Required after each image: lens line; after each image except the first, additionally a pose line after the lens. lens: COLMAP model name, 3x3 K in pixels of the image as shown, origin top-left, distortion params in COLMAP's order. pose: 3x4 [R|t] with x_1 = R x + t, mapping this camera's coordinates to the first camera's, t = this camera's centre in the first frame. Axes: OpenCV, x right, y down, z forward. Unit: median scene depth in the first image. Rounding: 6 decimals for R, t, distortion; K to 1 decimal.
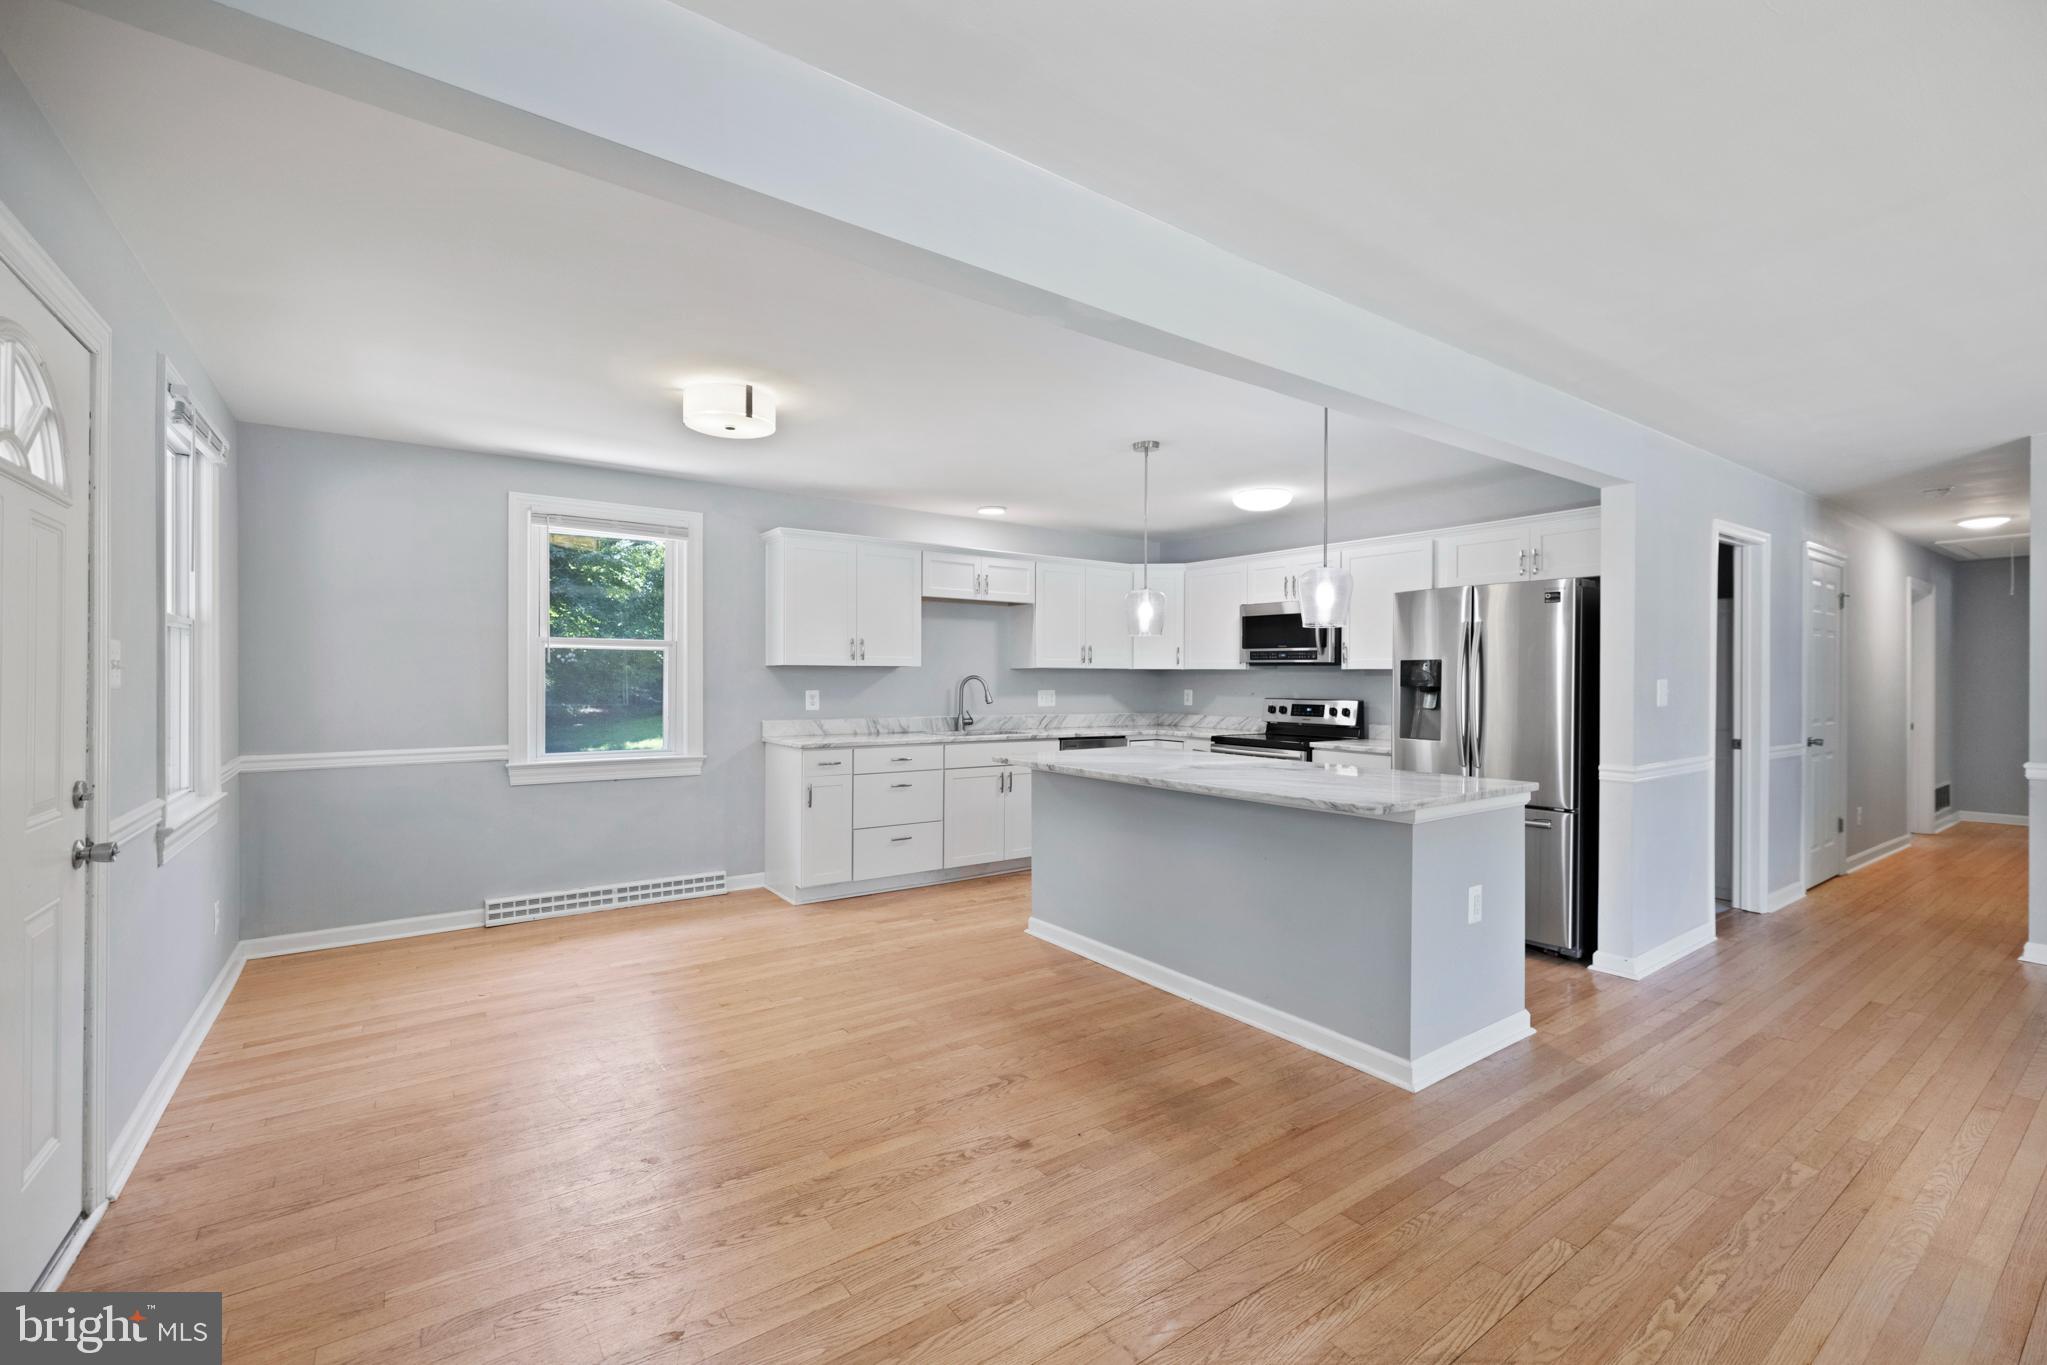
lens RADIAL K [[869.1, 0, 1028.3], [0, 869.1, 683.3], [0, 0, 1]] dist [-0.001761, 0.000367]
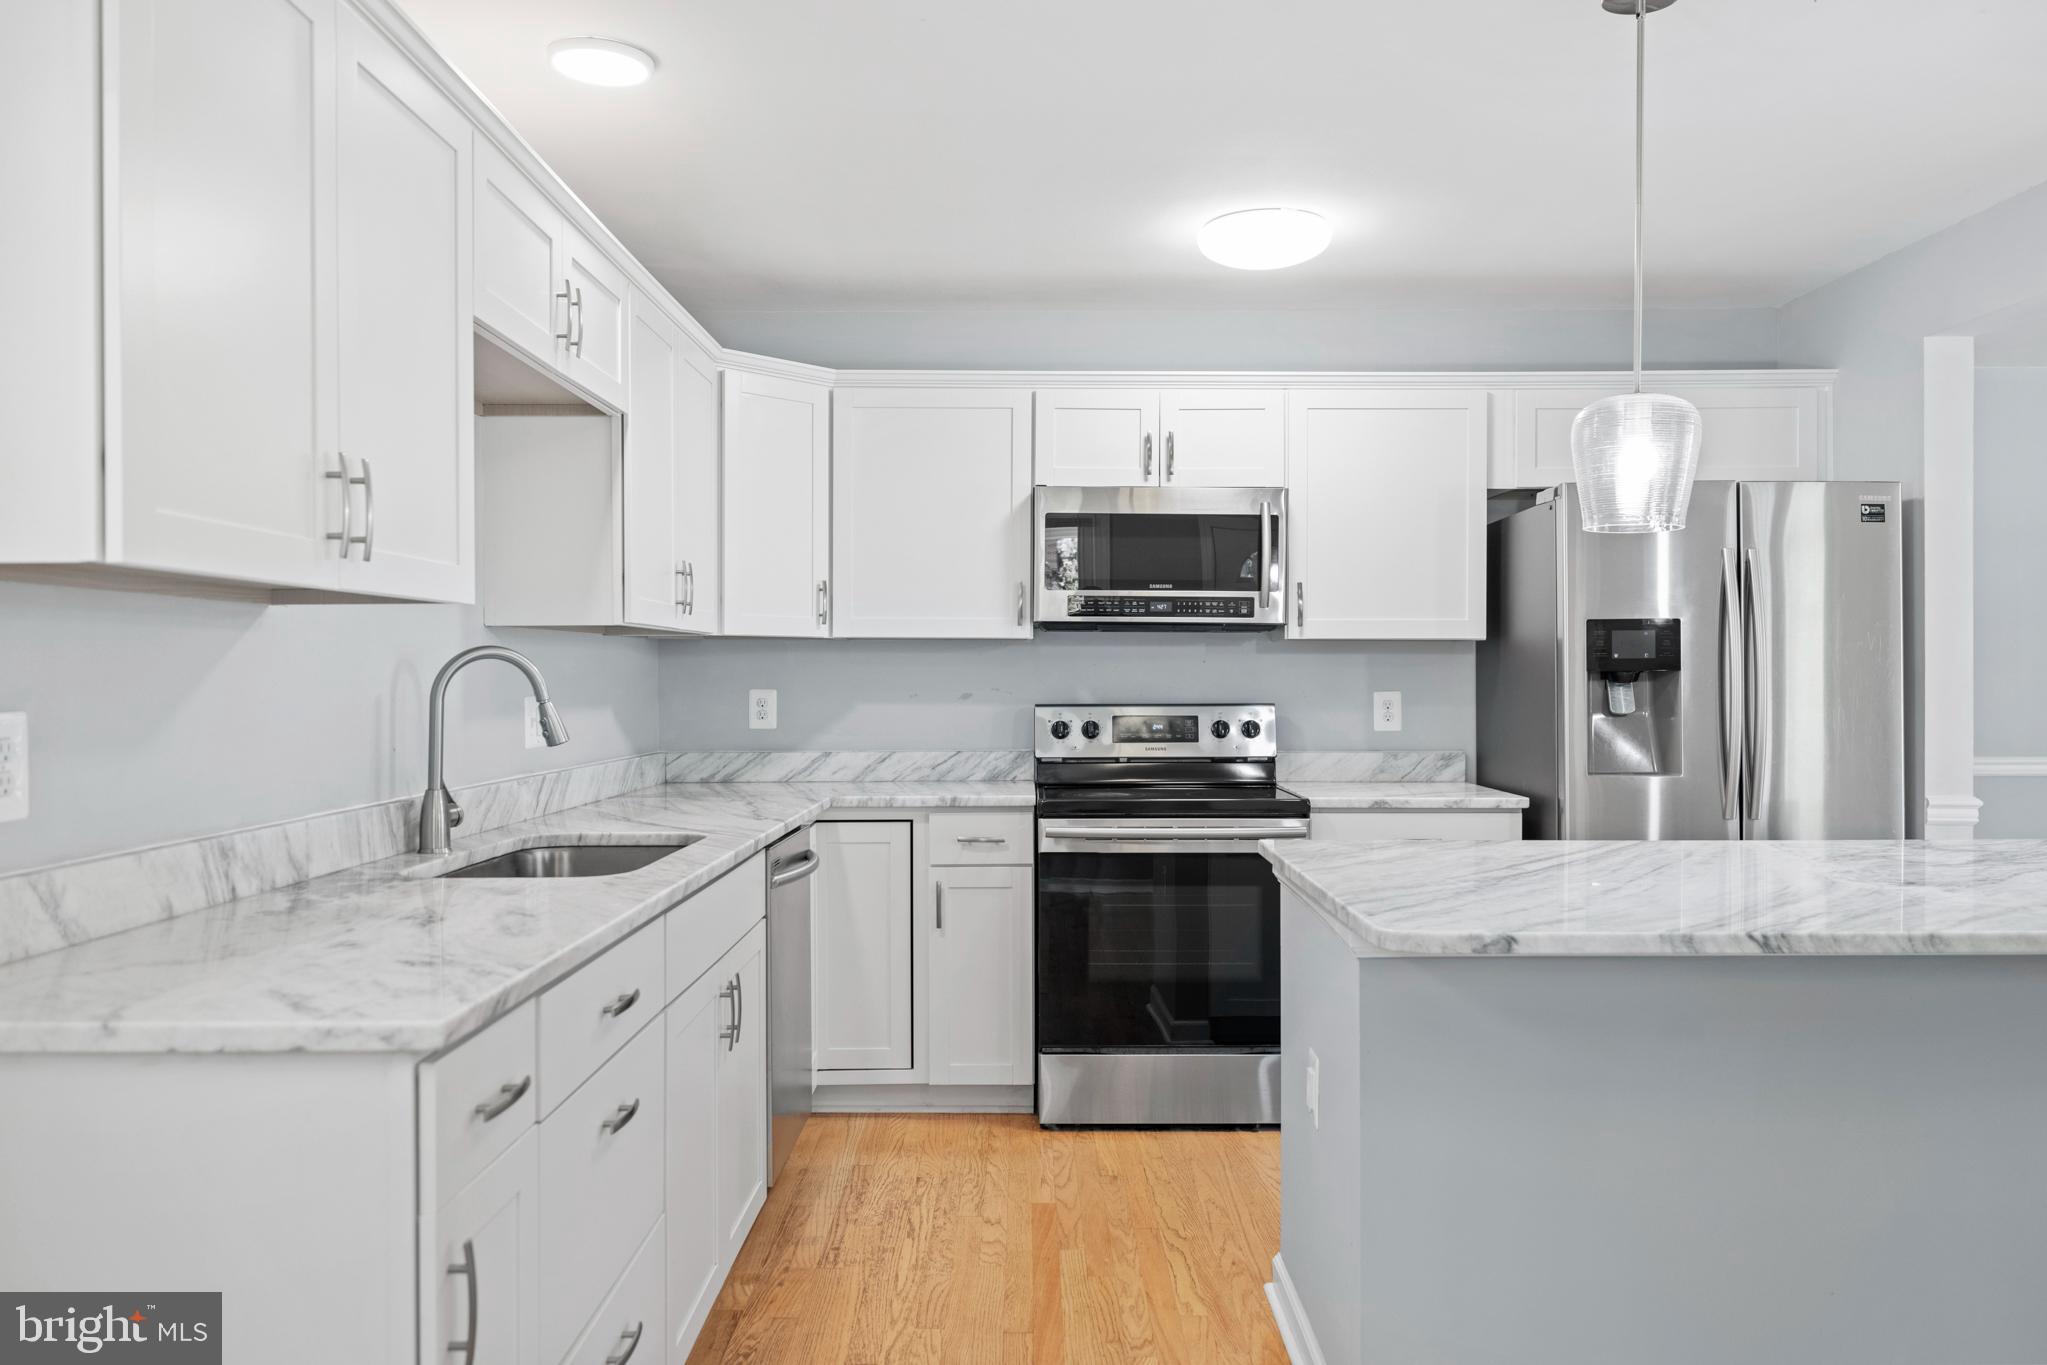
lens RADIAL K [[1475.6, 0, 1023.5], [0, 1475.6, 682.5], [0, 0, 1]] dist [0.001709, 0.000970]
pose [[0.584231, -0.010345, 0.811522, -0.420383], [0.009482, 0.999938, 0.005920, 0.001663], [-0.811532, 0.004236, 0.584292, 0.715980]]
